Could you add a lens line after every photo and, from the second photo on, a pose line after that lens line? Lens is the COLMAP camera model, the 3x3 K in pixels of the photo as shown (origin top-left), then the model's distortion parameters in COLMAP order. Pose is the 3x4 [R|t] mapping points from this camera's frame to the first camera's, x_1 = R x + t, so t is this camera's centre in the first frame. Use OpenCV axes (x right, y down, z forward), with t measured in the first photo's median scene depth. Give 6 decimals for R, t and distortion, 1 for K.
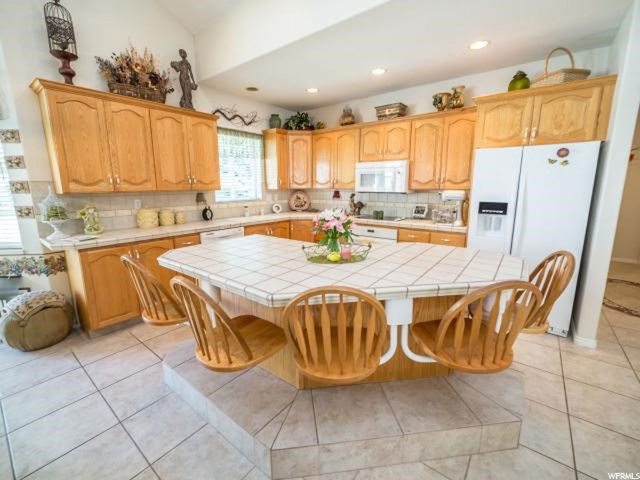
lens RADIAL K [[280.8, 0, 317.0], [0, 280.8, 237.2], [0, 0, 1]] dist [-0.020560, 0.008160]
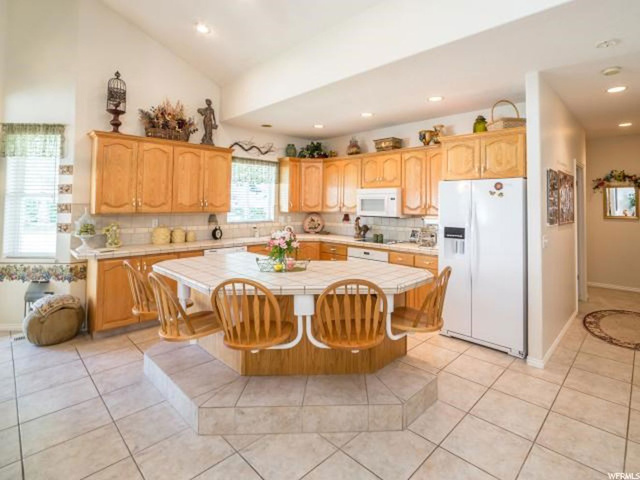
lens RADIAL K [[325.2, 0, 349.3], [0, 325.2, 193.7], [0, 0, 1]] dist [-0.026246, 0.012926]
pose [[0.996955, 0.010501, -0.077263, 0.298091], [-0.026979, 0.976144, -0.215442, 0.031377], [0.073157, 0.216871, 0.973455, -0.305634]]
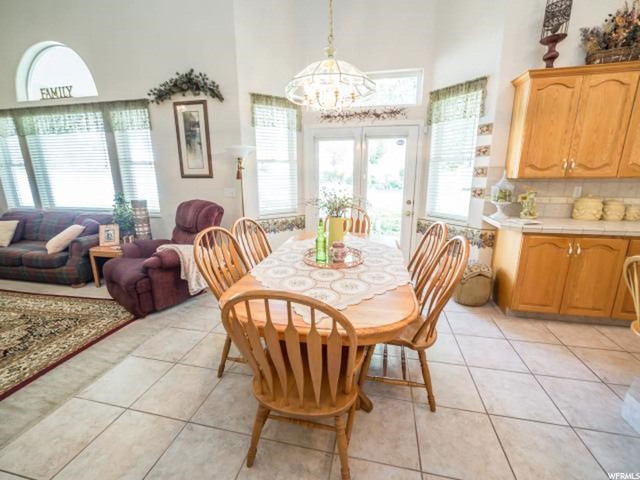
lens RADIAL K [[280.8, 0, 317.0], [0, 280.8, 237.2], [0, 0, 1]] dist [-0.020560, 0.008160]
pose [[0.418427, 0.207058, -0.884333, -0.208568], [-0.160673, 0.975186, 0.152307, 0.023373], [0.893926, 0.078359, 0.441313, -0.132614]]
